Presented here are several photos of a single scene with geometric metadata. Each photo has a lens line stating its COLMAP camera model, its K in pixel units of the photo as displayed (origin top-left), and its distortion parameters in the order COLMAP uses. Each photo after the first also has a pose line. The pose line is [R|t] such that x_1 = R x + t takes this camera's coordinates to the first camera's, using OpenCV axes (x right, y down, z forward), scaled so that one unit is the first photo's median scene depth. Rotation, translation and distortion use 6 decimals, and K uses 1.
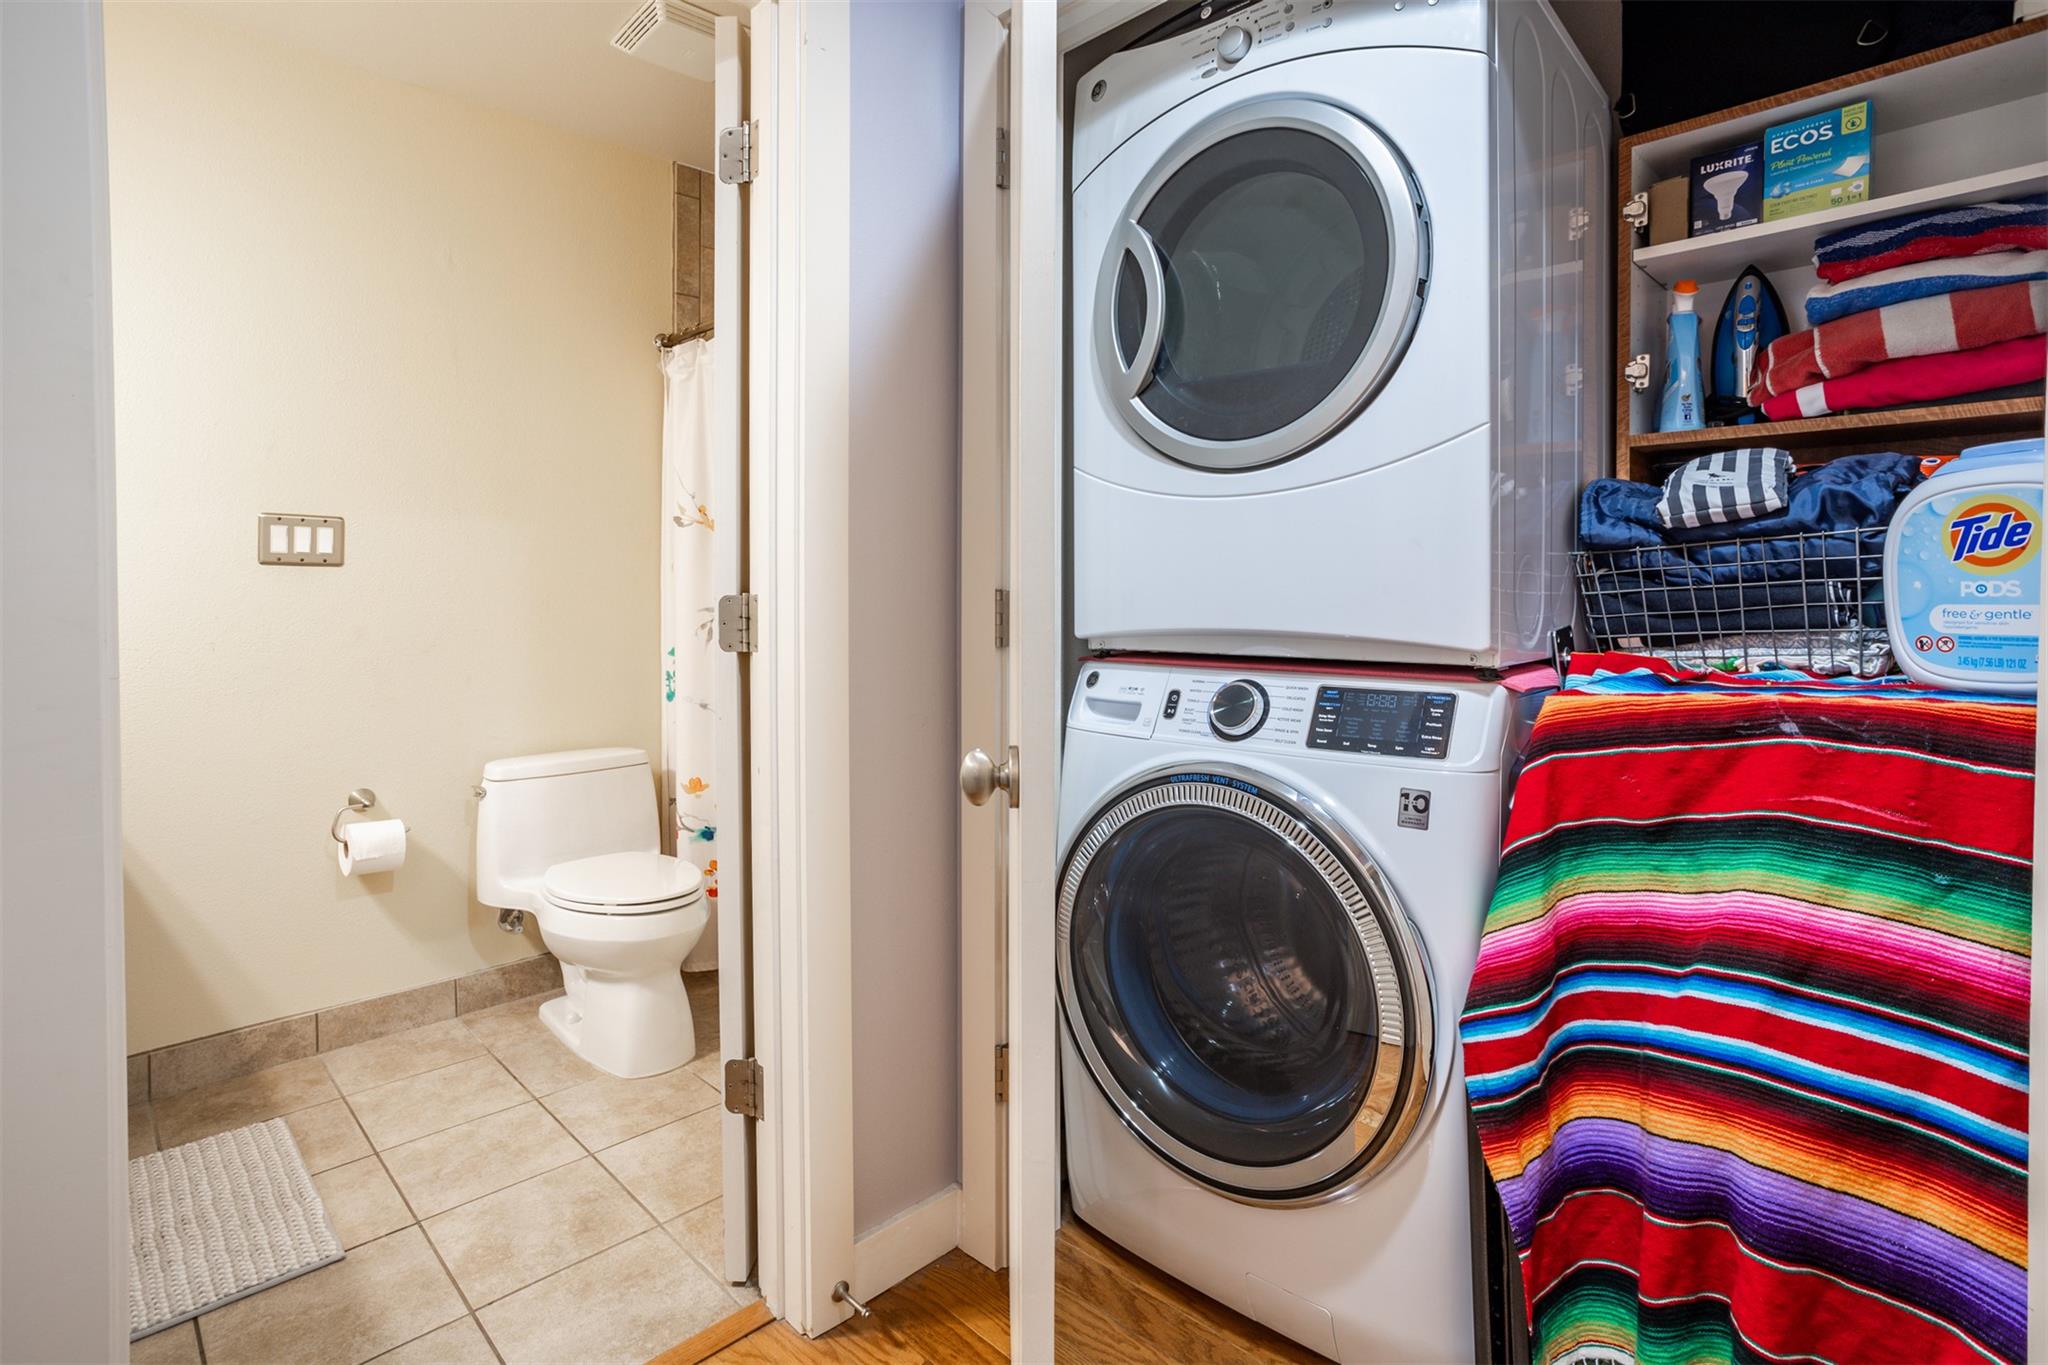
lens RADIAL K [[977.3, 0, 1014.8], [0, 977.3, 596.2], [0, 0, 1]] dist [-0.059146, 0.029425]
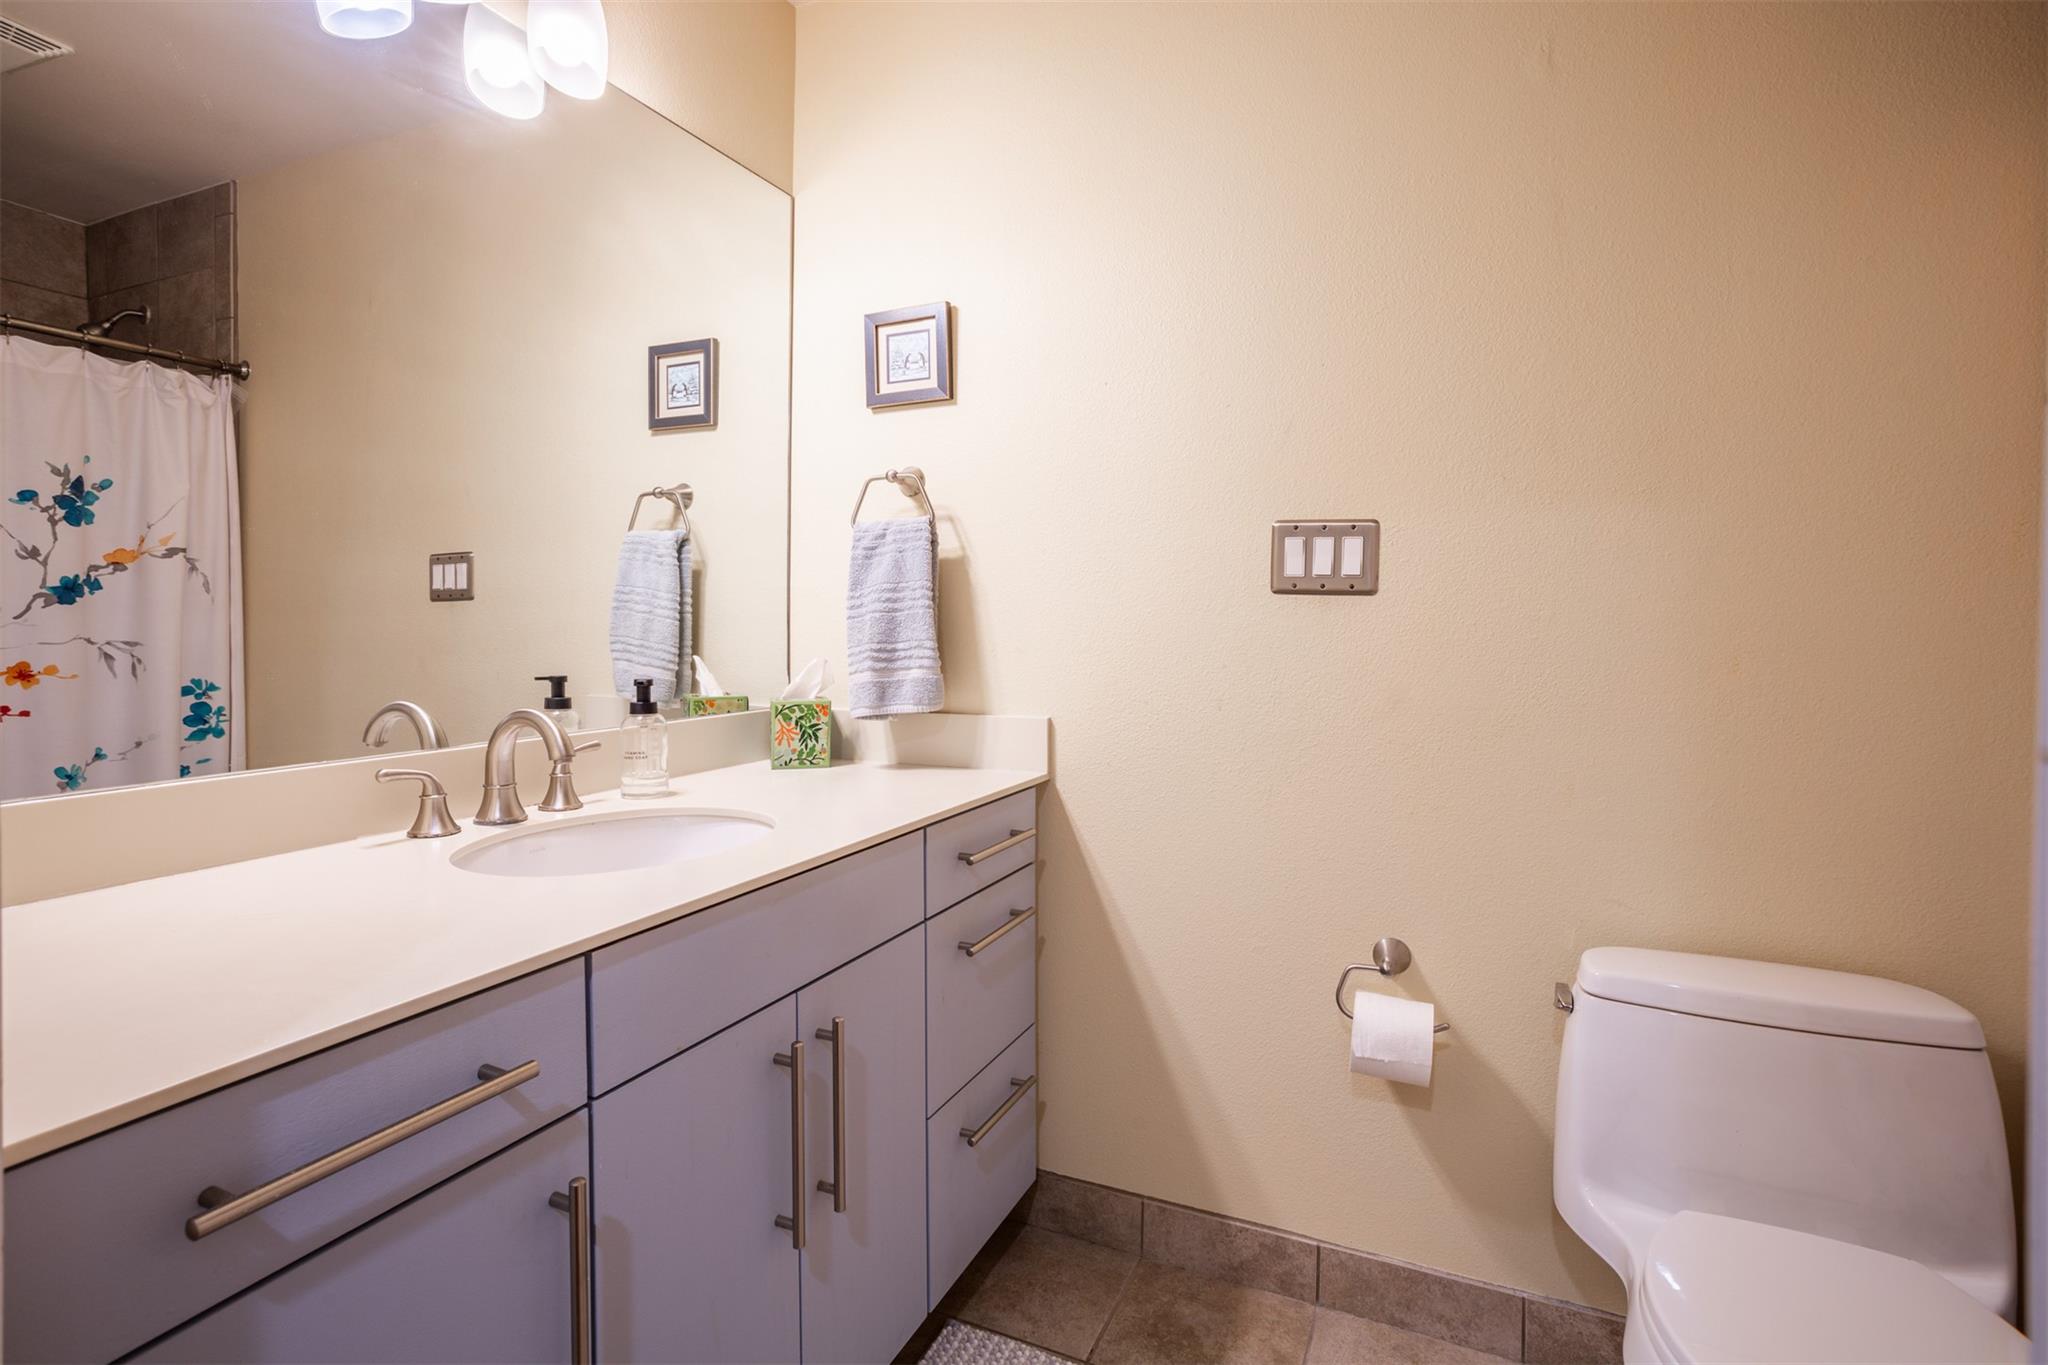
lens RADIAL K [[1002.8, 0, 1022.1], [0, 1002.8, 627.9], [0, 0, 1]] dist [-0.053911, 0.034462]
pose [[0.347221, 0.020184, -0.937566, -0.145737], [-0.006350, 0.999796, 0.019172, -0.019731], [0.937762, -0.000703, 0.347279, 0.536186]]
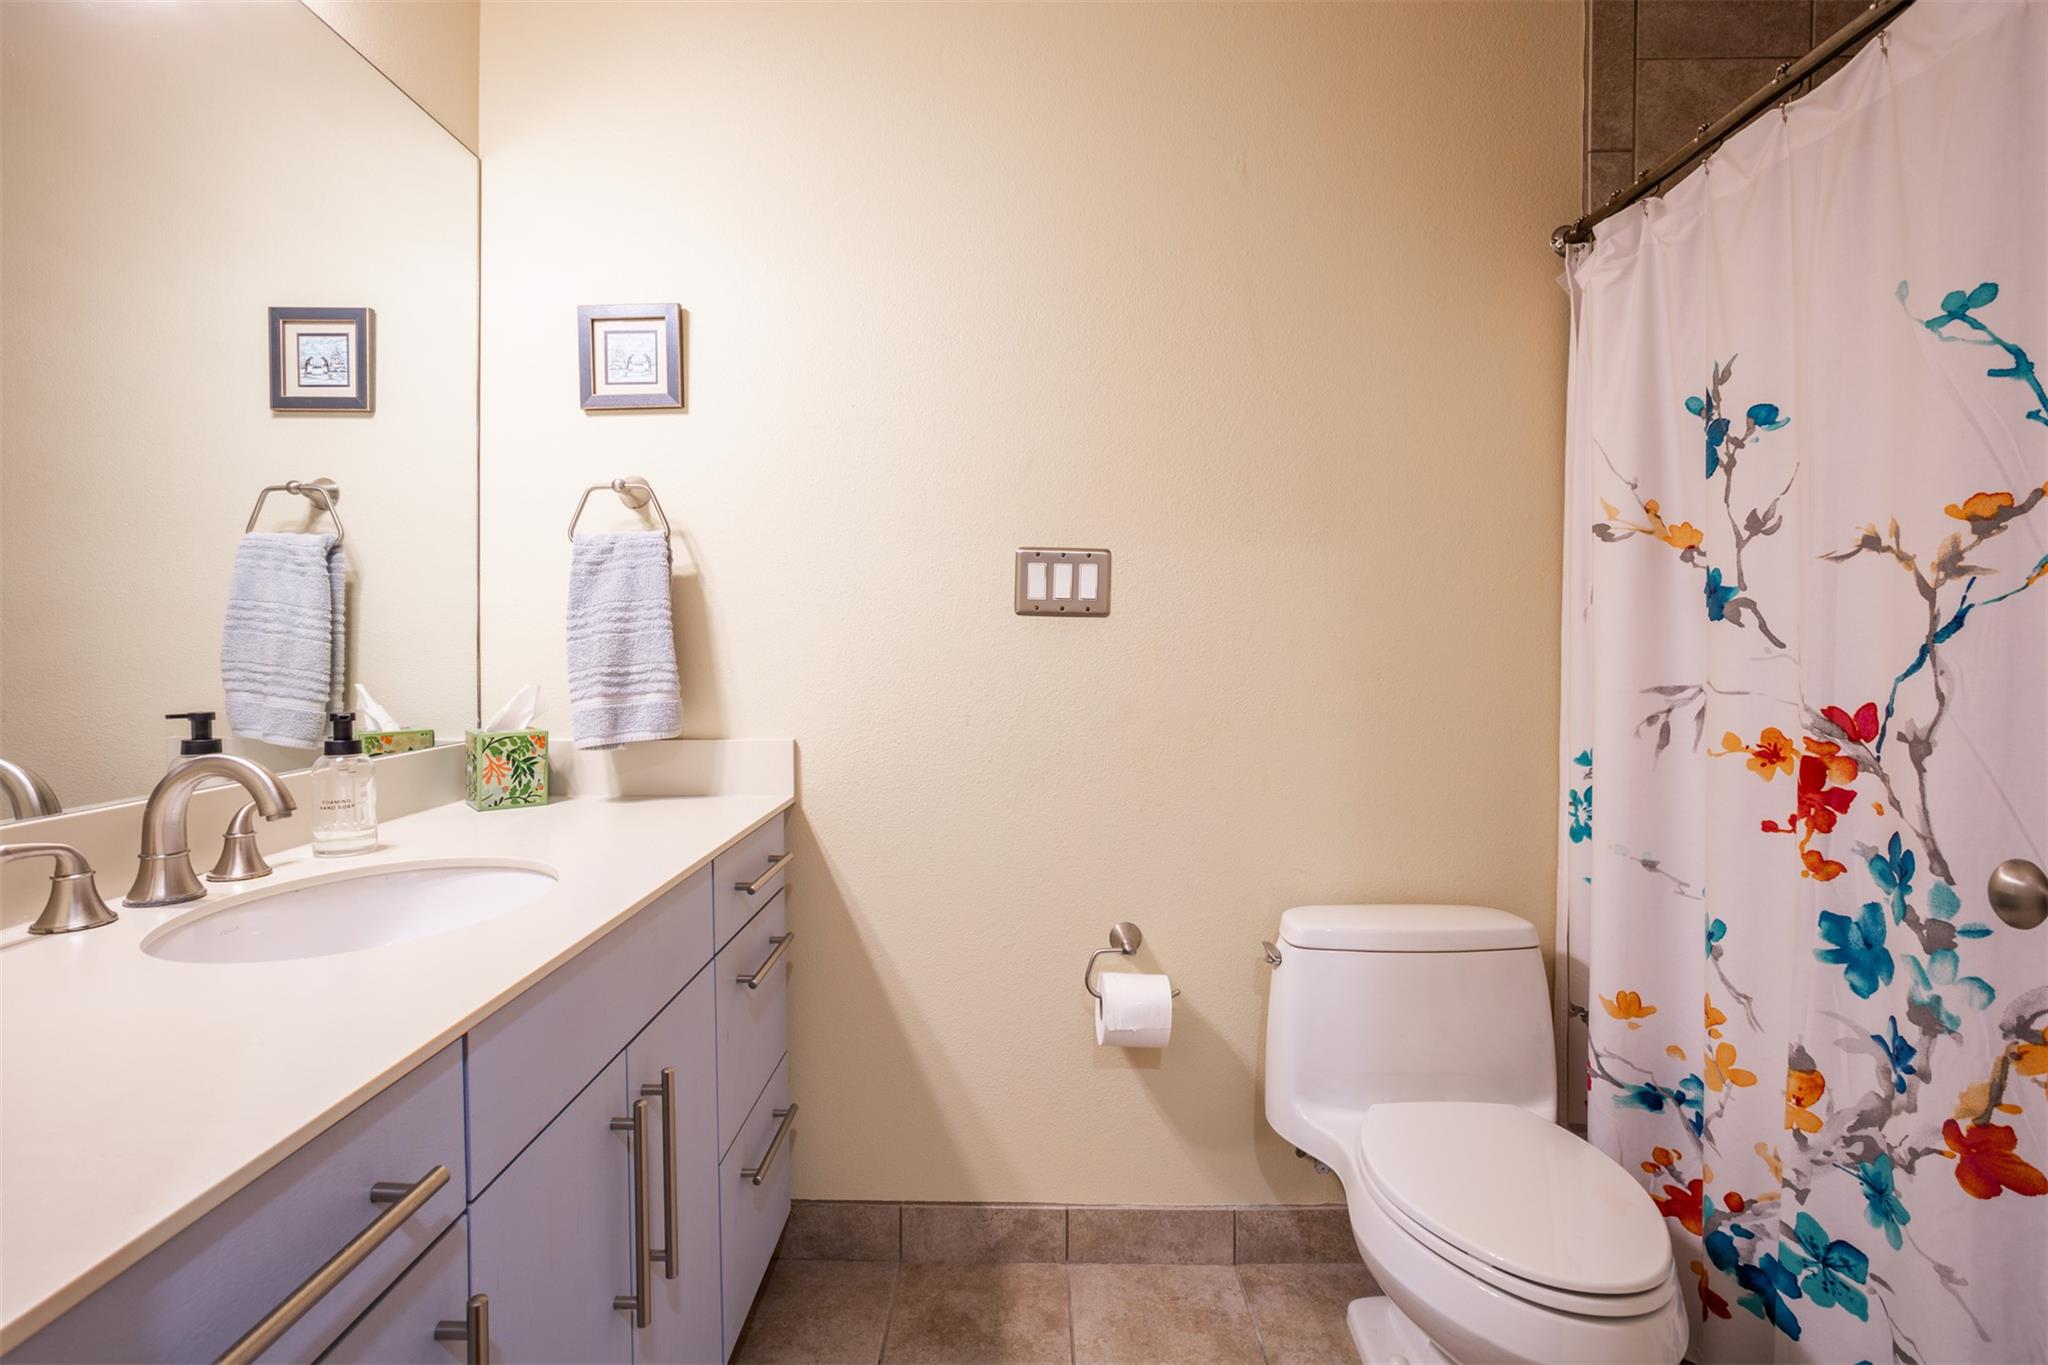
lens RADIAL K [[996.6, 0, 1020.6], [0, 996.6, 649.4], [0, 0, 1]] dist [-0.054803, 0.041466]
pose [[0.697133, 0.017814, -0.716721, -0.202356], [-0.007549, 0.999818, 0.017508, -0.018815], [0.716902, -0.006795, 0.697141, 0.419616]]
